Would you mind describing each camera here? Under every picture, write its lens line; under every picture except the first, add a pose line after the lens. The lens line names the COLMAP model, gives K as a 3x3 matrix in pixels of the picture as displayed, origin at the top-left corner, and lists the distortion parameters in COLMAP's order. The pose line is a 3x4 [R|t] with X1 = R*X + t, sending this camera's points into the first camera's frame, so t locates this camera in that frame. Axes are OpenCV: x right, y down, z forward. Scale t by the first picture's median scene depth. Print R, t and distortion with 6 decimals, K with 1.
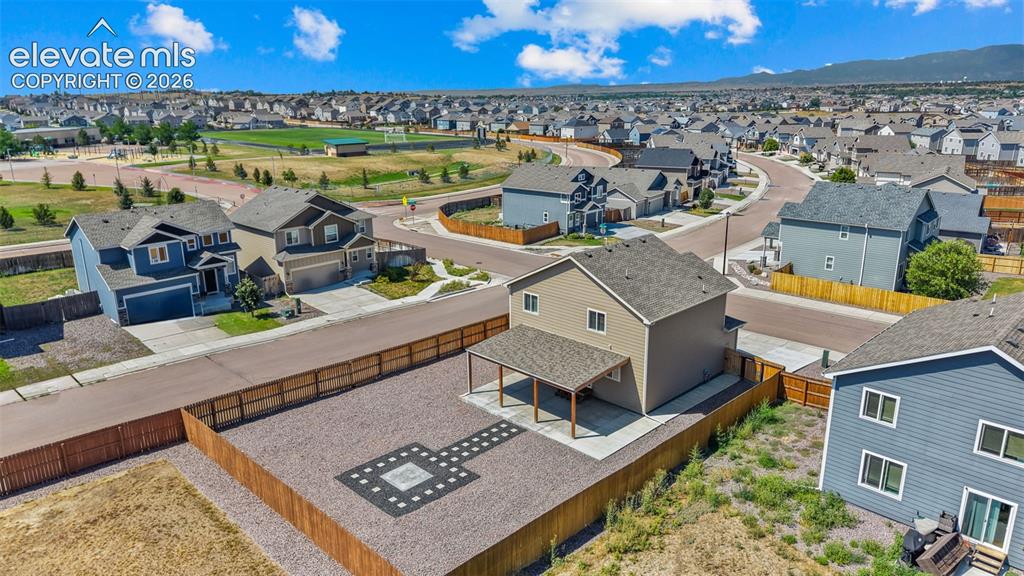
lens RADIAL K [[681.2, 0, 512.7], [0, 681.2, 303.3], [0, 0, 1]] dist [0.055660, -0.059717]
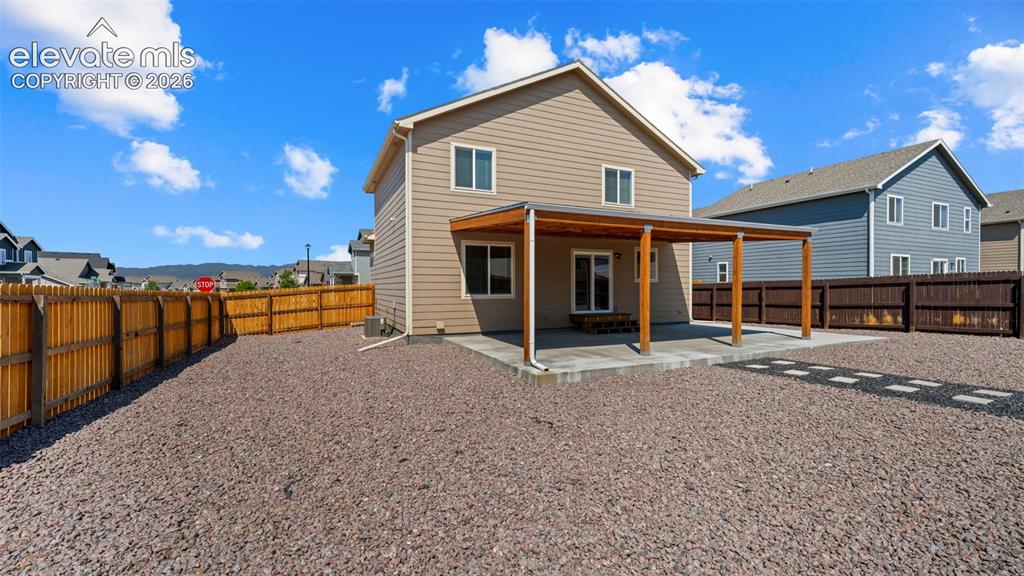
lens RADIAL K [[414.6, 0, 509.6], [0, 414.6, 292.2], [0, 0, 1]] dist [0.000686, -0.000422]
pose [[0.351437, -0.003614, 0.936205, -0.247093], [0.275037, 0.956266, -0.099553, 0.123967], [-0.894901, 0.292478, 0.337061, 0.989470]]
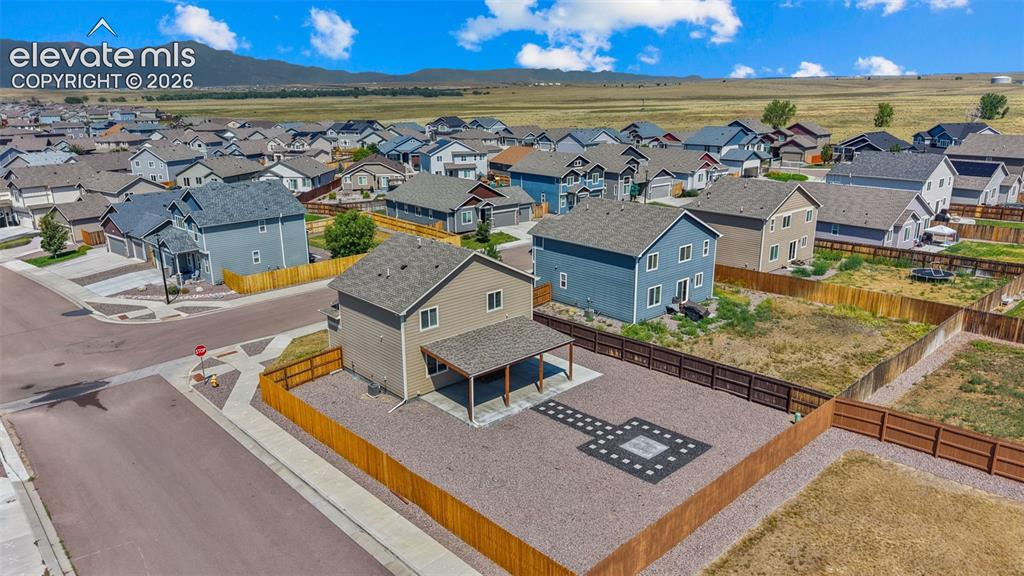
lens RADIAL K [[683.9, 0, 513.5], [0, 683.9, 282.2], [0, 0, 1]] dist [0.077921, -0.105464]
pose [[0.048953, -0.260745, 0.964166, -0.958842], [0.300956, 0.924309, 0.234686, -0.258066], [-0.952381, 0.278683, 0.123720, 0.821012]]
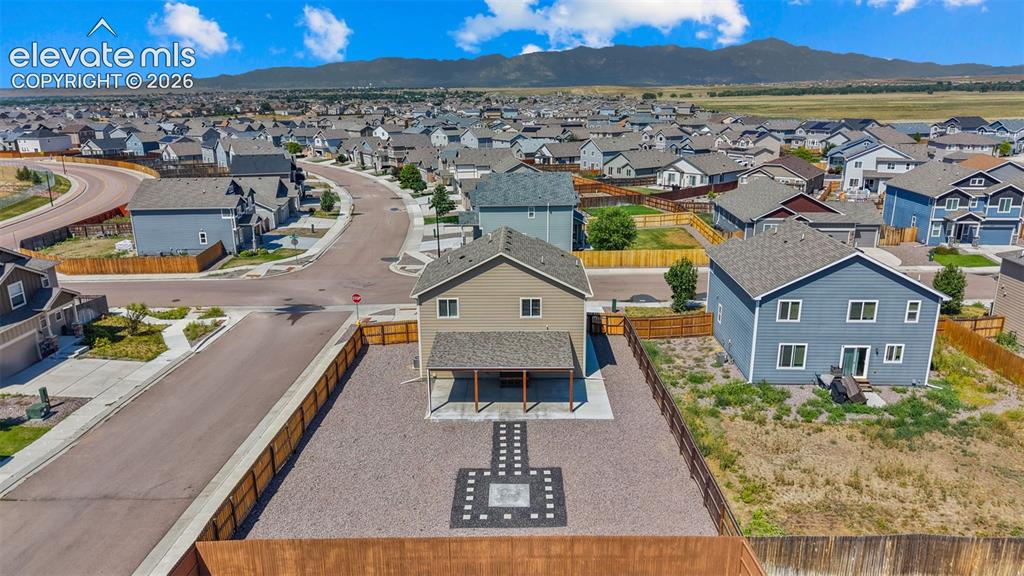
lens RADIAL K [[683.9, 0, 513.5], [0, 683.9, 282.2], [0, 0, 1]] dist [0.077921, -0.105464]
pose [[0.723673, -0.183134, 0.665402, -0.613355], [0.206344, 0.977462, 0.044607, -0.067692], [-0.658574, 0.105021, 0.745151, 0.202490]]
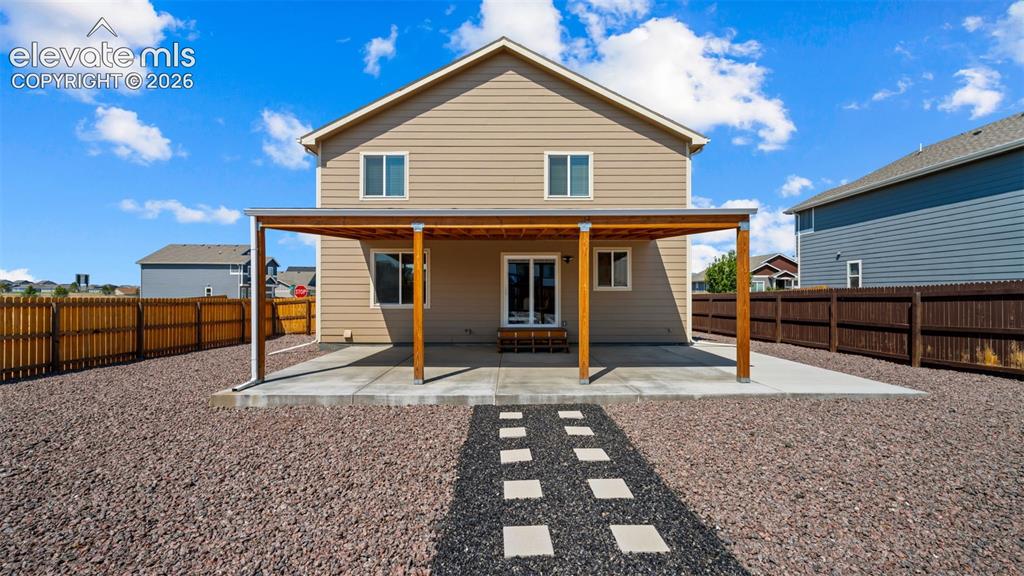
lens RADIAL K [[412.2, 0, 512.0], [0, 412.2, 288.0], [0, 0, 1]] dist [0.000221, -0.000118]
pose [[0.711017, 0.016163, 0.702989, -0.112857], [0.201199, 0.953261, -0.225414, 0.162364], [-0.673776, 0.301714, 0.674533, 0.851363]]
